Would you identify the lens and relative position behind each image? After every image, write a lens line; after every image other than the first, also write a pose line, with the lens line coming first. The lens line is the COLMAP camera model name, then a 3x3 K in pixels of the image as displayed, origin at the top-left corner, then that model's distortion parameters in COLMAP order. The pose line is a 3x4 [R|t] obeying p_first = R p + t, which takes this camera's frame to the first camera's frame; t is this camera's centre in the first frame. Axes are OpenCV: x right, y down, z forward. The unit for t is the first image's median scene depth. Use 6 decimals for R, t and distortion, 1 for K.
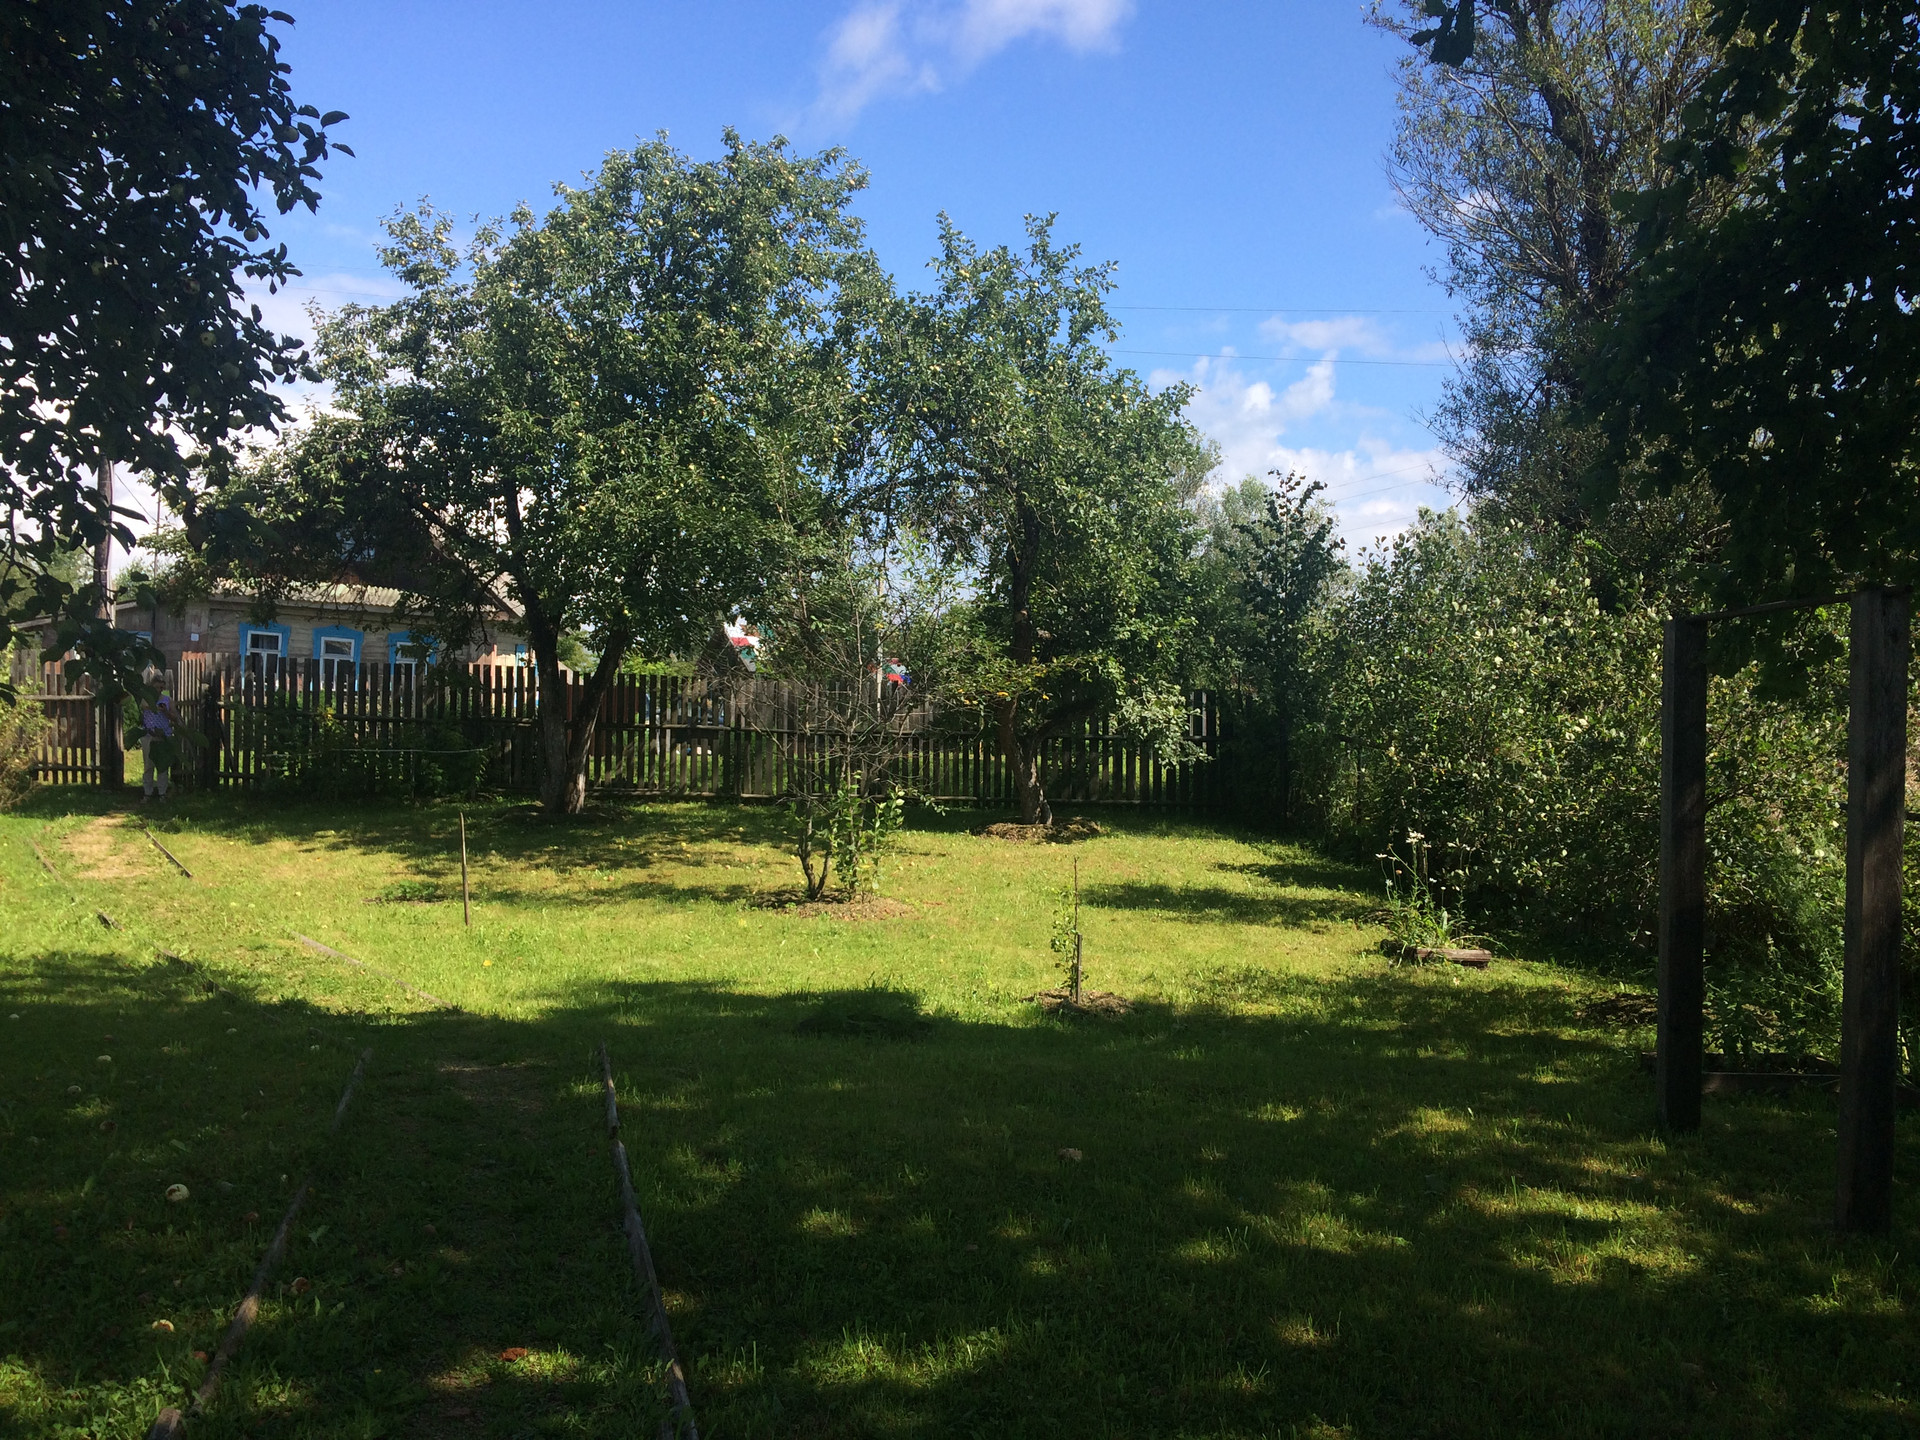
lens RADIAL K [[1653.9, 0, 976.0], [0, 1653.9, 719.0], [0, 0, 1]] dist [0.052009, -0.034349]
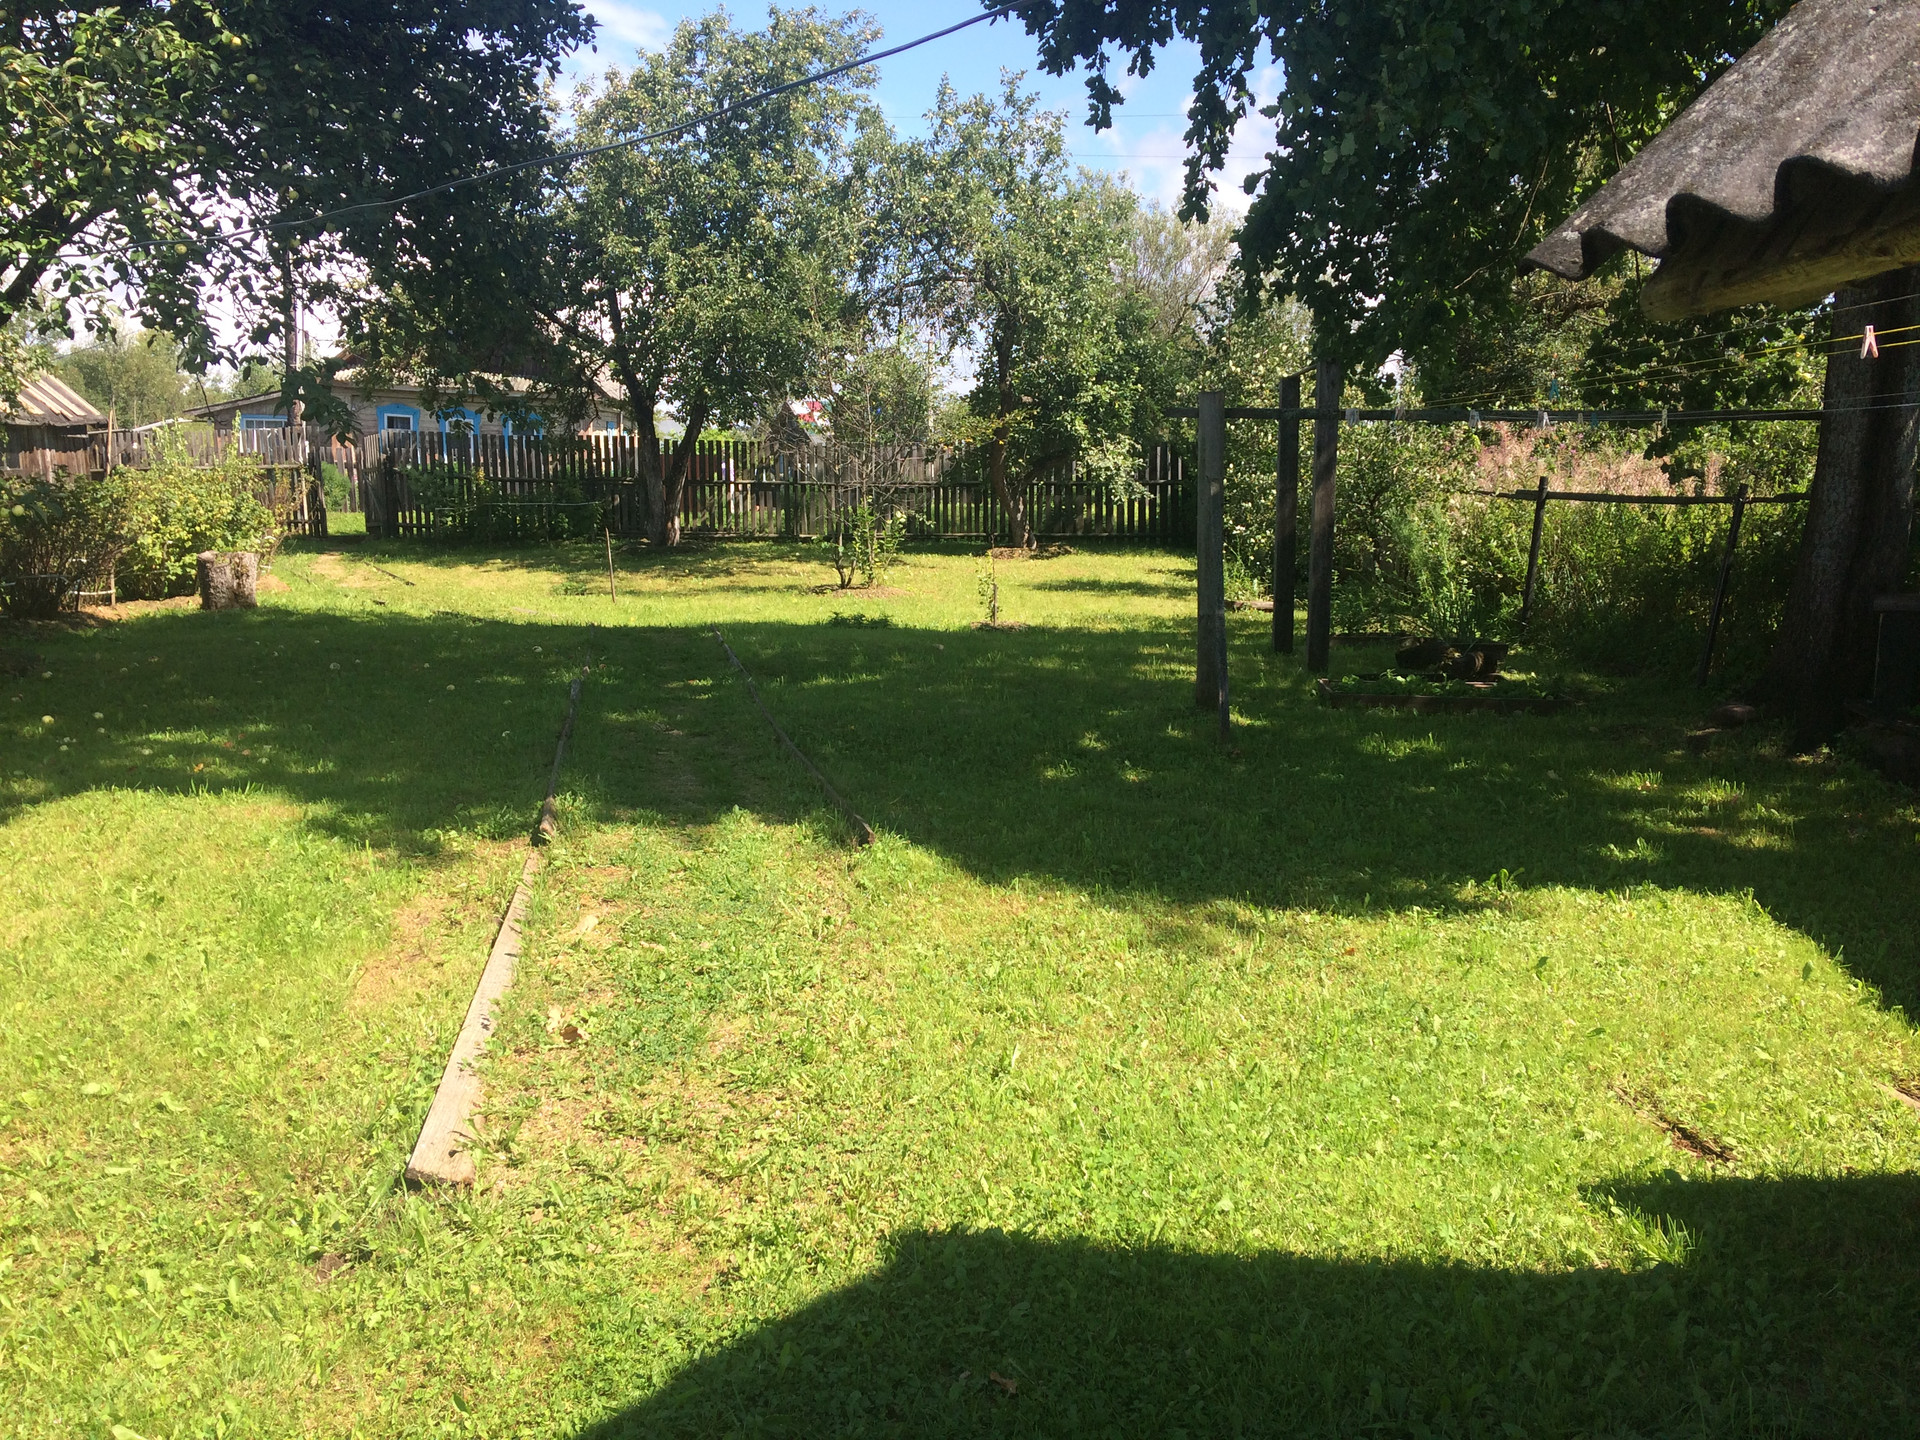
lens RADIAL K [[1653.9, 0, 943.1], [0, 1653.9, 729.8], [0, 0, 1]] dist [0.052009, -0.034349]
pose [[0.997776, -0.011489, -0.065657, 0.060633], [0.020598, 0.989967, 0.139790, 0.022420], [0.063392, -0.140832, 0.988002, -0.327722]]
